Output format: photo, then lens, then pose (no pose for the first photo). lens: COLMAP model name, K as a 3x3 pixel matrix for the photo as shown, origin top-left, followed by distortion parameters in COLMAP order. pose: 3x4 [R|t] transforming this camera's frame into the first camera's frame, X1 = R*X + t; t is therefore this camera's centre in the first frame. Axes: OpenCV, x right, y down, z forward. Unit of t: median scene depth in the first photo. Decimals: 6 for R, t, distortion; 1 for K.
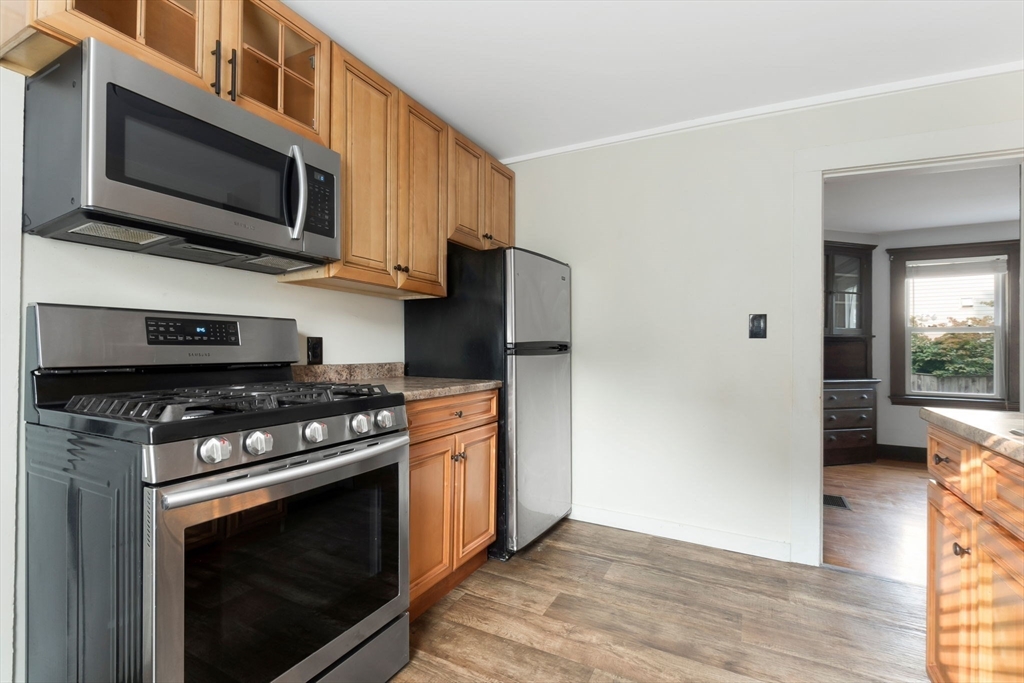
lens RADIAL K [[467.6, 0, 512.0], [0, 467.6, 341.5], [0, 0, 1]] dist [-0.001107, 0.000084]
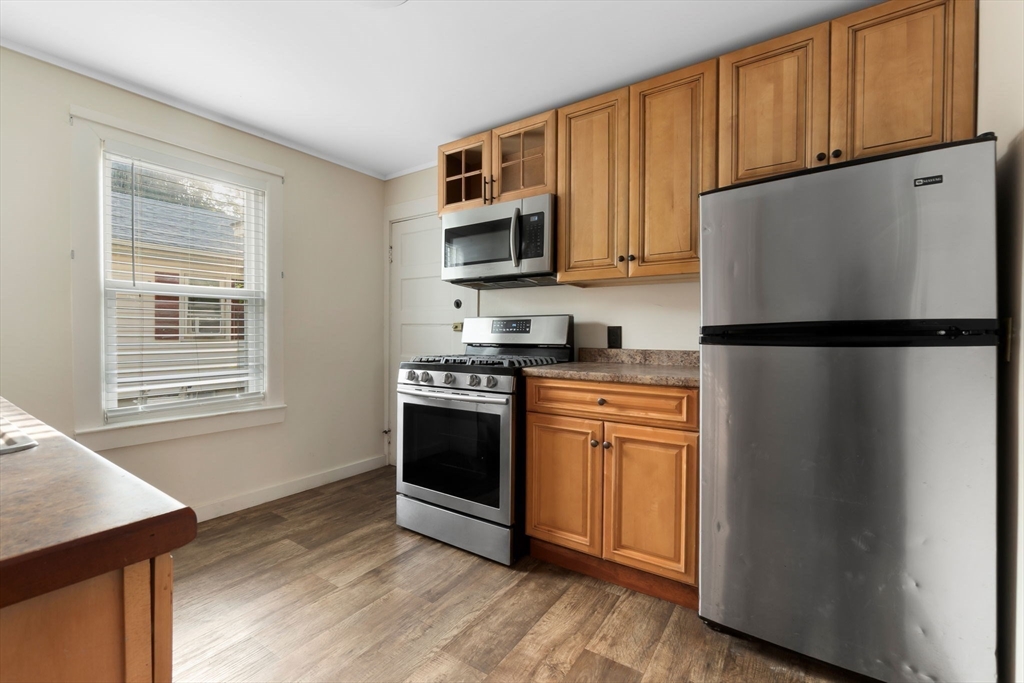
lens RADIAL K [[446.4, 0, 506.6], [0, 446.4, 337.3], [0, 0, 1]] dist [-0.001078, 0.000506]
pose [[-0.119594, -0.002298, -0.992820, 0.874839], [0.009141, 0.999952, -0.003416, 0.023316], [0.992781, -0.009484, -0.119568, 0.949908]]
